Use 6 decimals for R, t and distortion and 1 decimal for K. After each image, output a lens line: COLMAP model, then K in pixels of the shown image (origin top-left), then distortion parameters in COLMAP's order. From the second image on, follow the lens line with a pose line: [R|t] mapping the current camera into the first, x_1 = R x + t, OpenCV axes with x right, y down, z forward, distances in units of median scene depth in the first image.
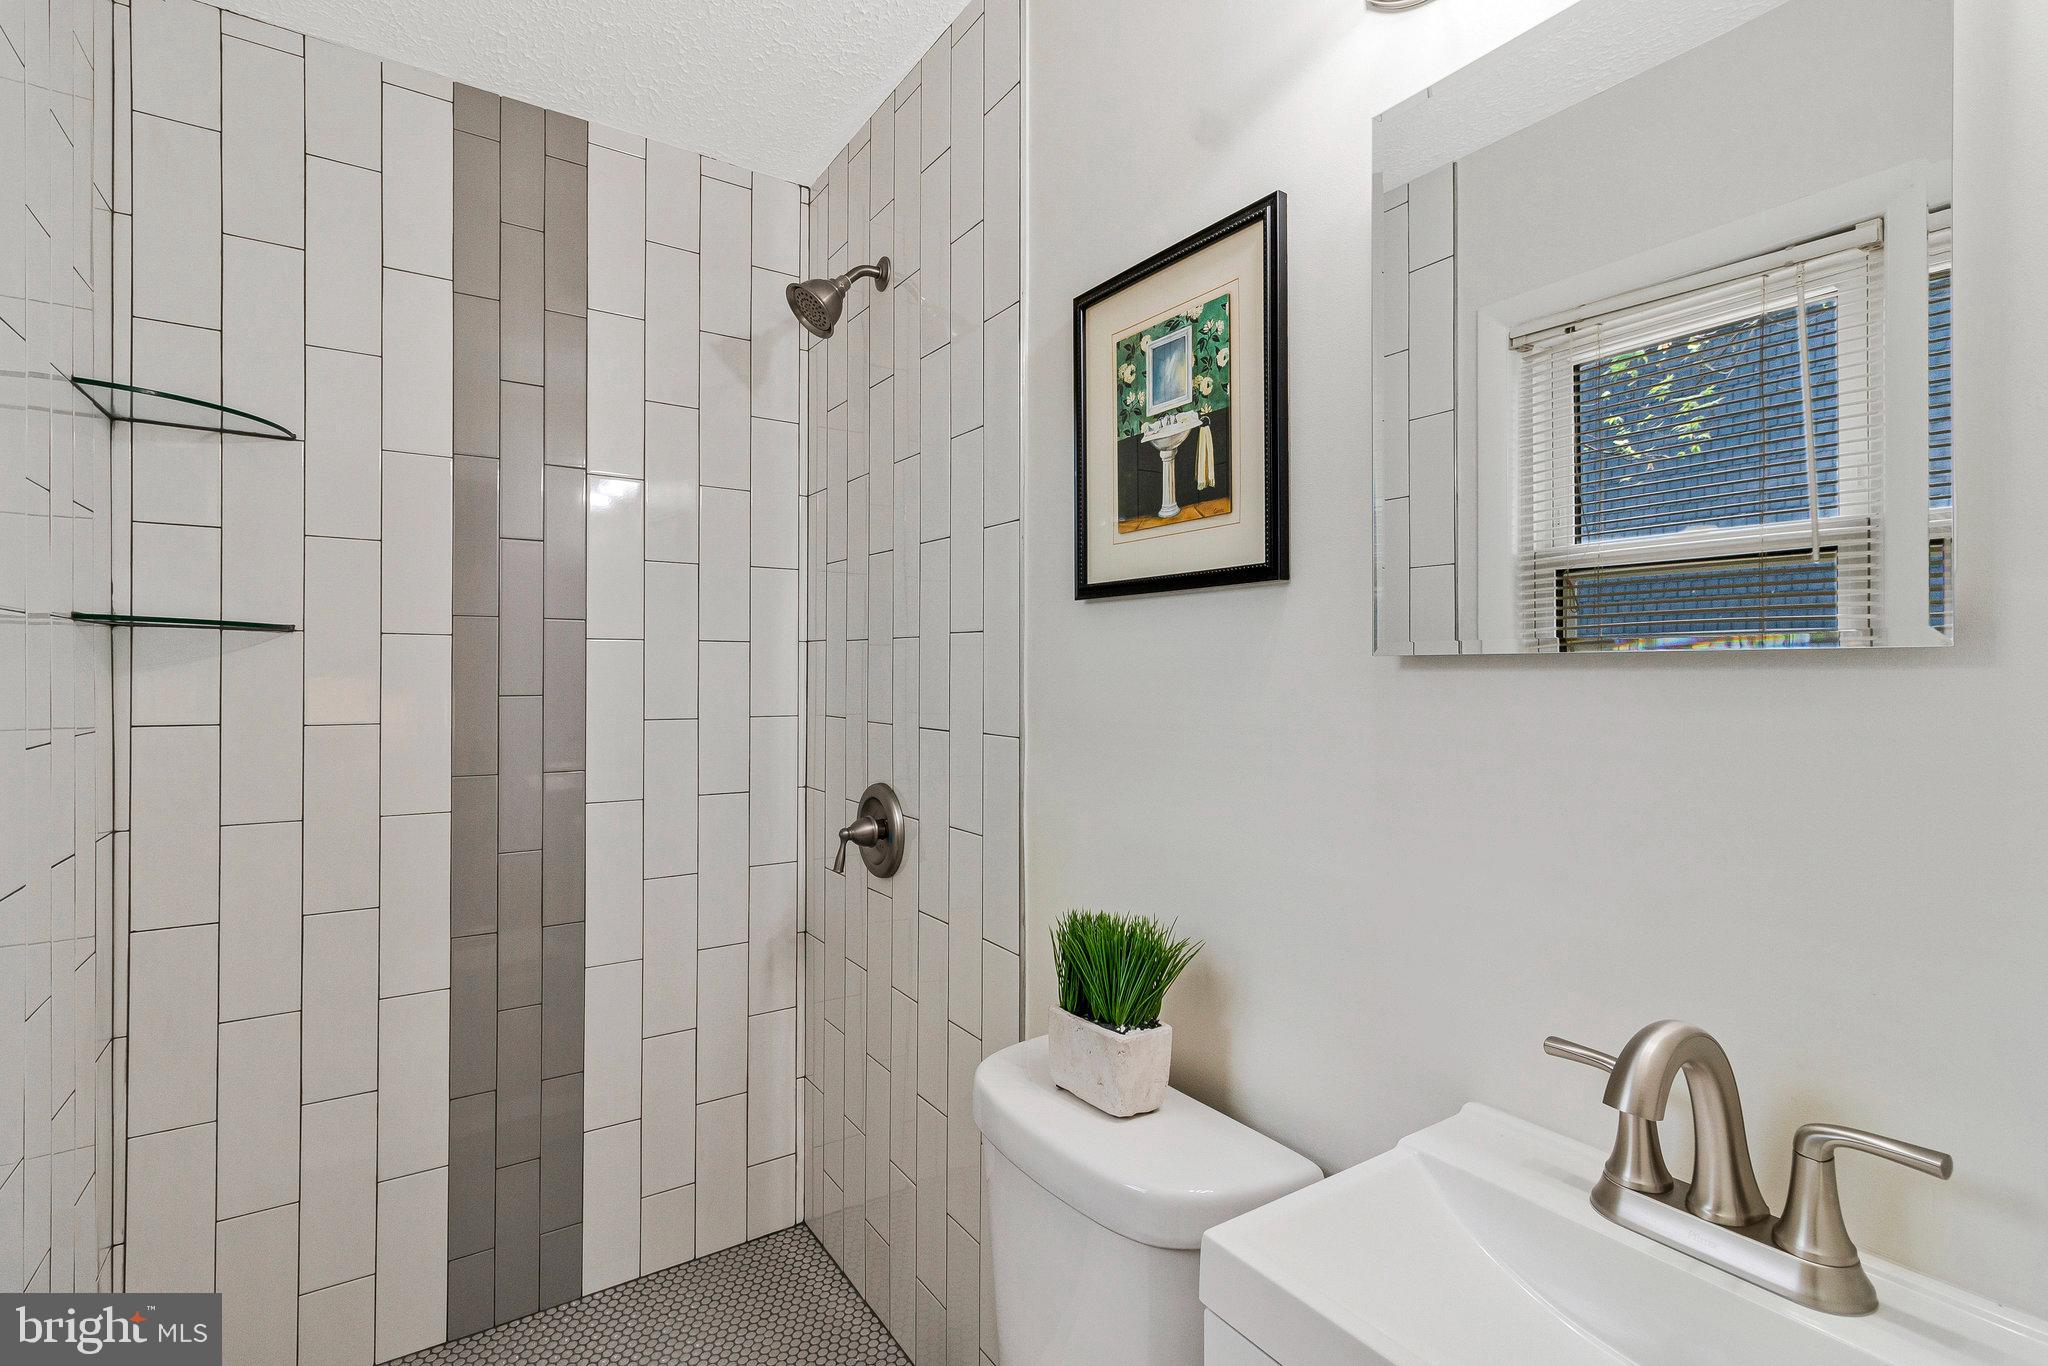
lens RADIAL K [[959.7, 0, 1034.3], [0, 959.7, 668.1], [0, 0, 1]] dist [0.014325, 0.000052]
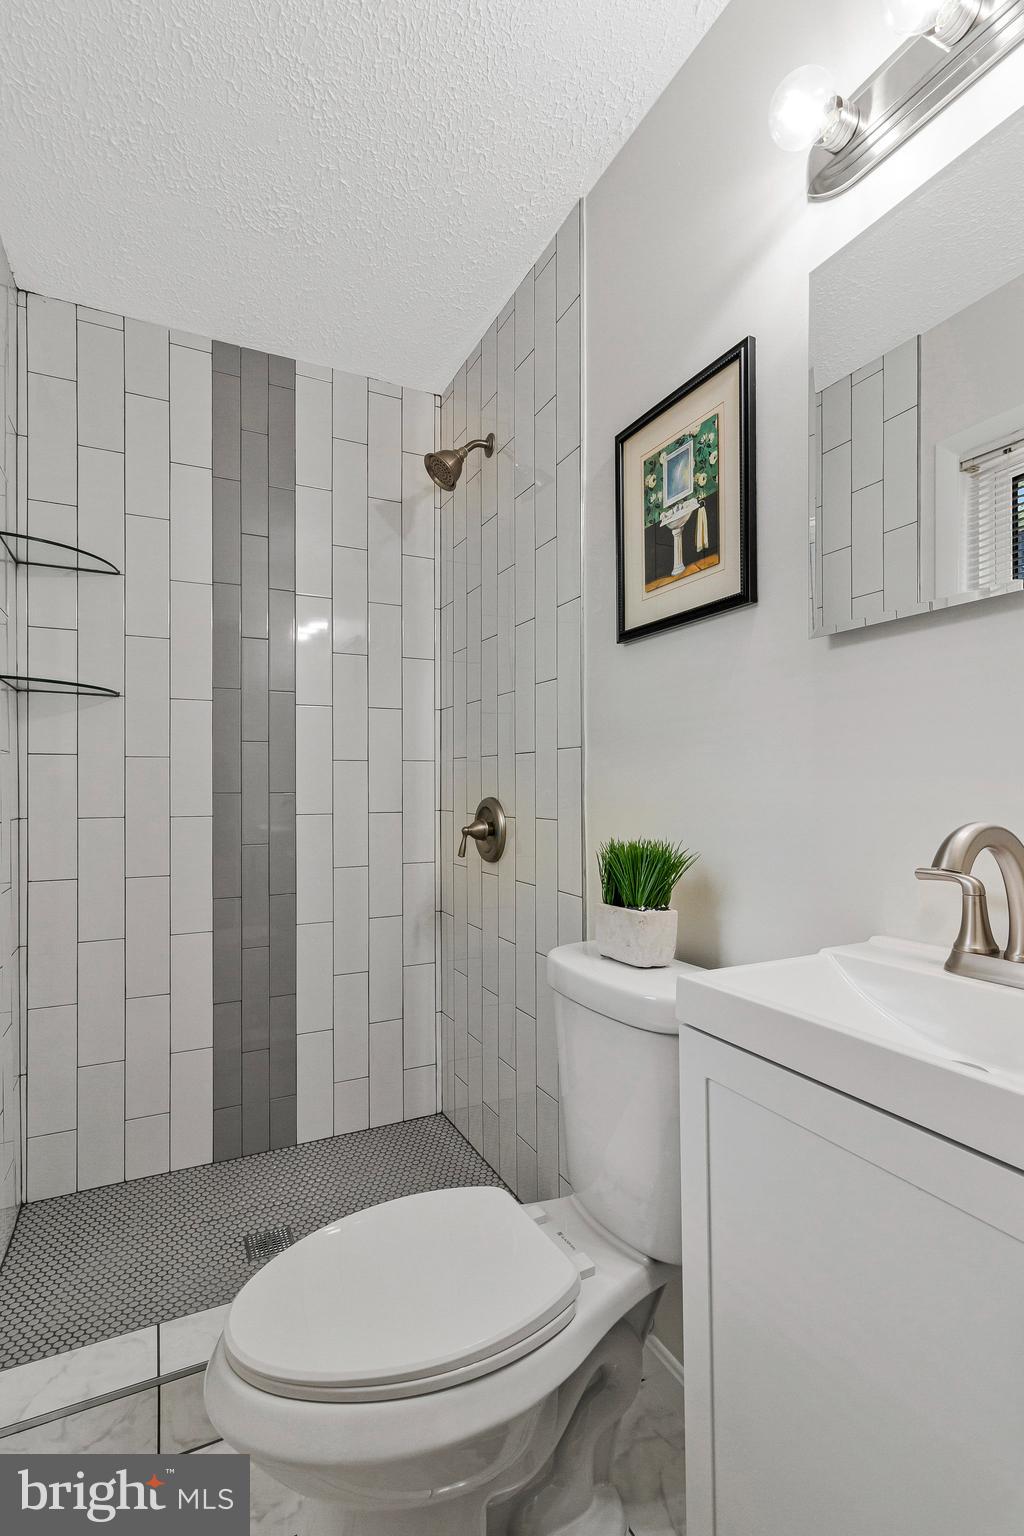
lens RADIAL K [[719.8, 0, 517.8], [0, 719.8, 769.5], [0, 0, 1]] dist [0.014325, 0.000052]
pose [[0.990926, -0.007658, -0.134192, 0.027009], [0.006920, 0.999958, -0.005971, 0.087287], [0.134232, 0.004988, 0.990937, -0.066619]]
